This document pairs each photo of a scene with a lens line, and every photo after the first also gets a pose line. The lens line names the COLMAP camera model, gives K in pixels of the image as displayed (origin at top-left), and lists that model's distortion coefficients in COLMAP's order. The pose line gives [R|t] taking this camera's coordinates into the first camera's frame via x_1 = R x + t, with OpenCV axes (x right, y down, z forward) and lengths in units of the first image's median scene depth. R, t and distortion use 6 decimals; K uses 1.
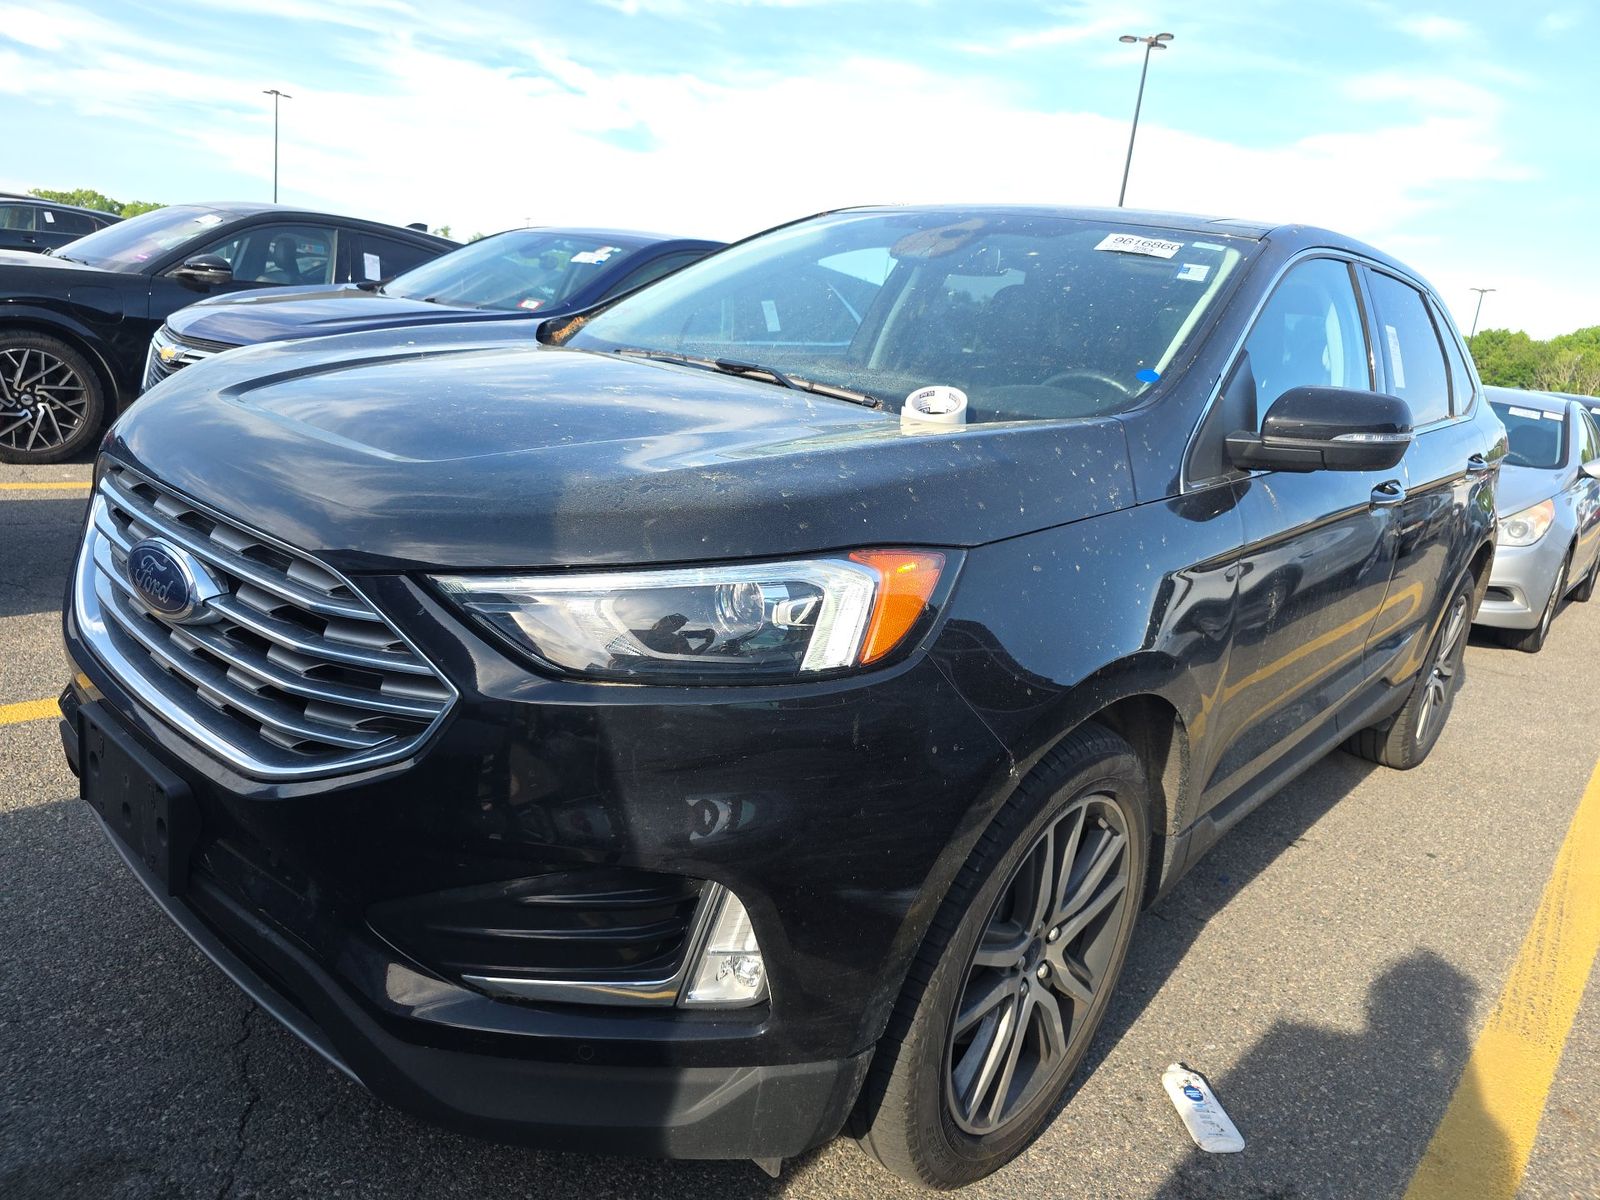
lens RADIAL K [[1071.7, 0, 806.5], [0, 1071.7, 607.1], [0, 0, 1]] dist [0.044628, -0.049964]
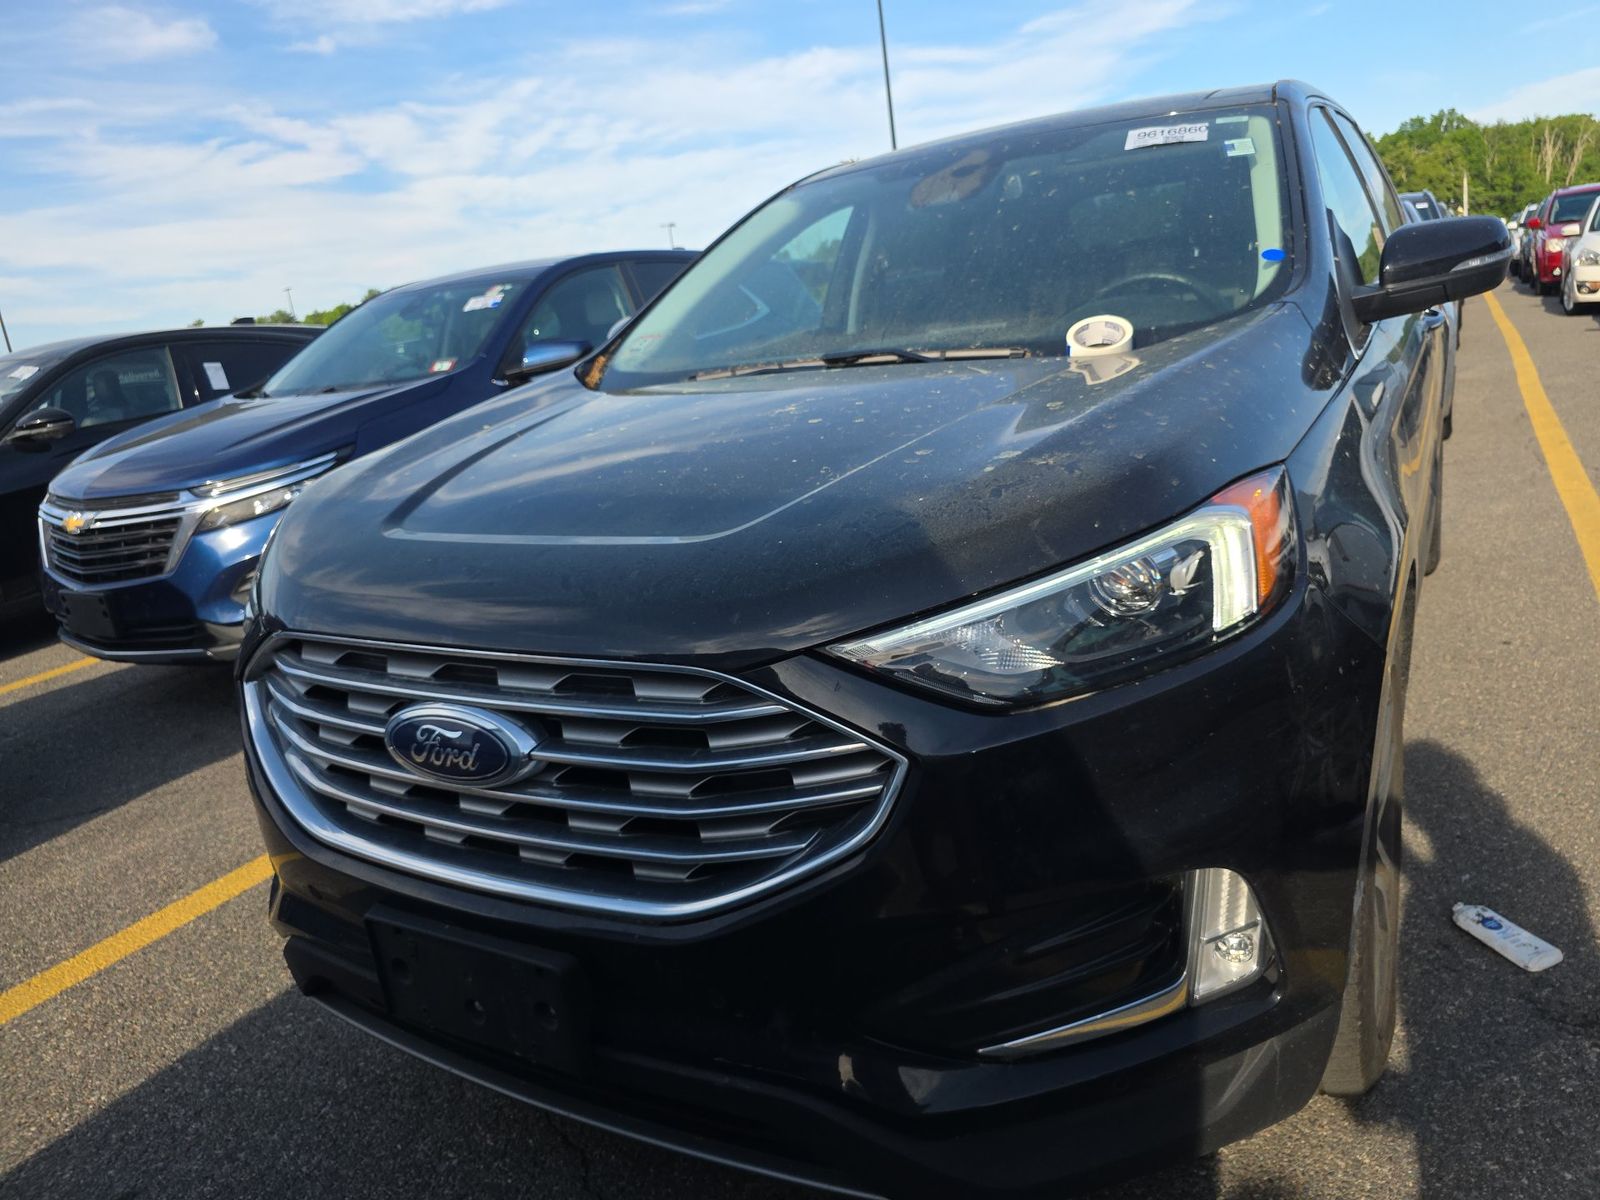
lens RADIAL K [[1071.7, 0, 806.5], [0, 1071.7, 607.1], [0, 0, 1]] dist [0.044628, -0.049964]
pose [[0.949108, -0.289118, 0.124919, -0.267500], [0.286062, 0.957284, 0.042142, -0.059967], [-0.131767, -0.004262, 0.991272, 0.061127]]
